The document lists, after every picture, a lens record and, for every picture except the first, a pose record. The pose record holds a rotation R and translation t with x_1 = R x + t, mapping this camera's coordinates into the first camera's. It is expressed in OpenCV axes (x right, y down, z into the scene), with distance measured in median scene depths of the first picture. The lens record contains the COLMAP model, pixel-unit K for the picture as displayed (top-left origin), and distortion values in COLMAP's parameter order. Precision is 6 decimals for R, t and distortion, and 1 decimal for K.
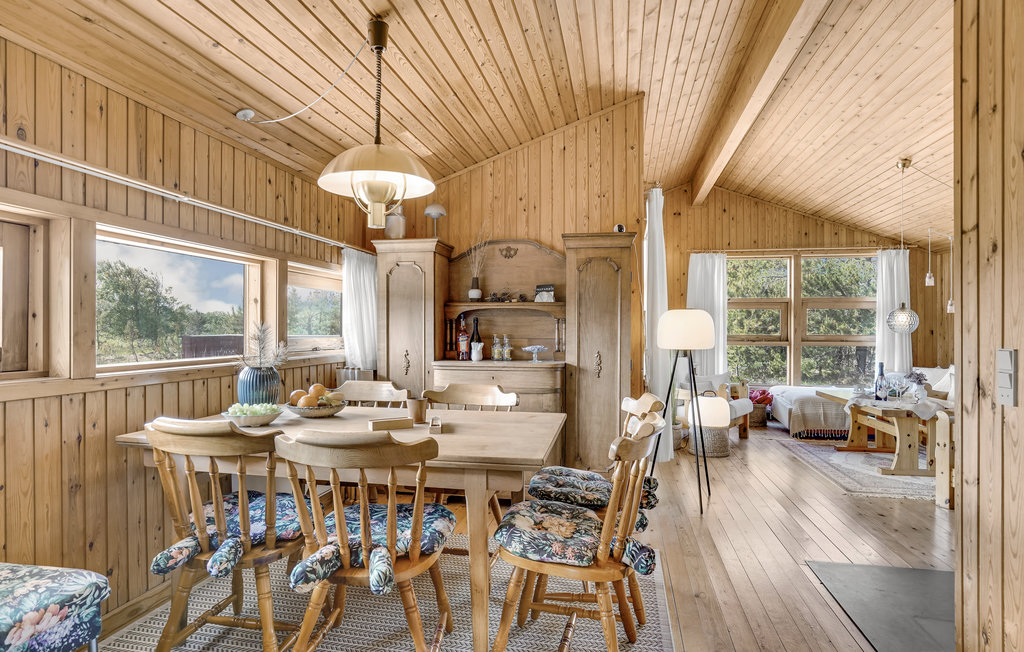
lens RADIAL K [[553.5, 0, 509.9], [0, 553.5, 331.0], [0, 0, 1]] dist [-0.038068, 0.023583]
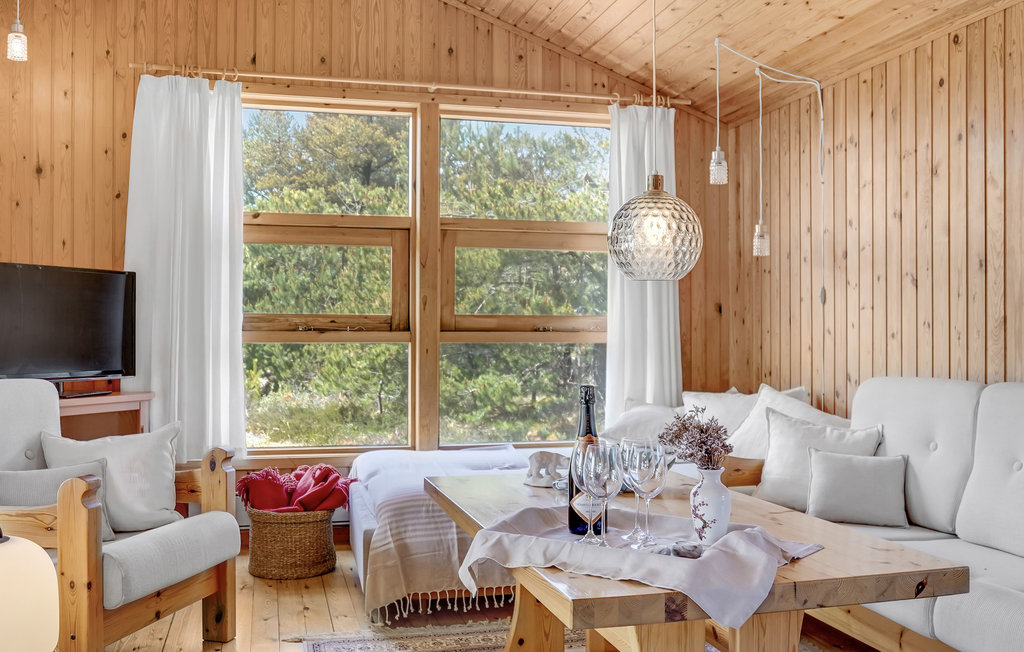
lens RADIAL K [[941.9, 0, 498.7], [0, 941.9, 332.4], [0, 0, 1]] dist [-0.048292, 0.020638]
pose [[0.902319, -0.000359, 0.431070, 0.306390], [0.001079, 0.999998, -0.001427, 0.022522], [-0.431068, 0.001753, 0.902318, 0.418675]]
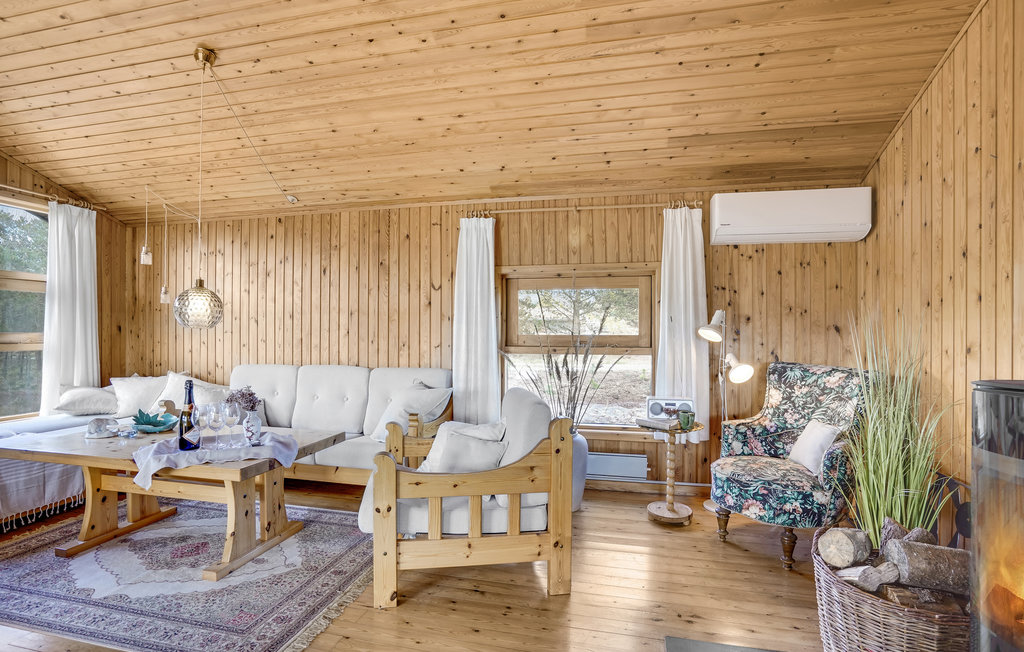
lens RADIAL K [[500.4, 0, 506.9], [0, 500.4, 331.9], [0, 0, 1]] dist [-0.065276, 0.028007]
pose [[0.041053, -0.002415, 0.999154, 0.129600], [-0.002696, 0.999993, 0.002527, 0.003859], [-0.999153, -0.002797, 0.041046, 0.448973]]
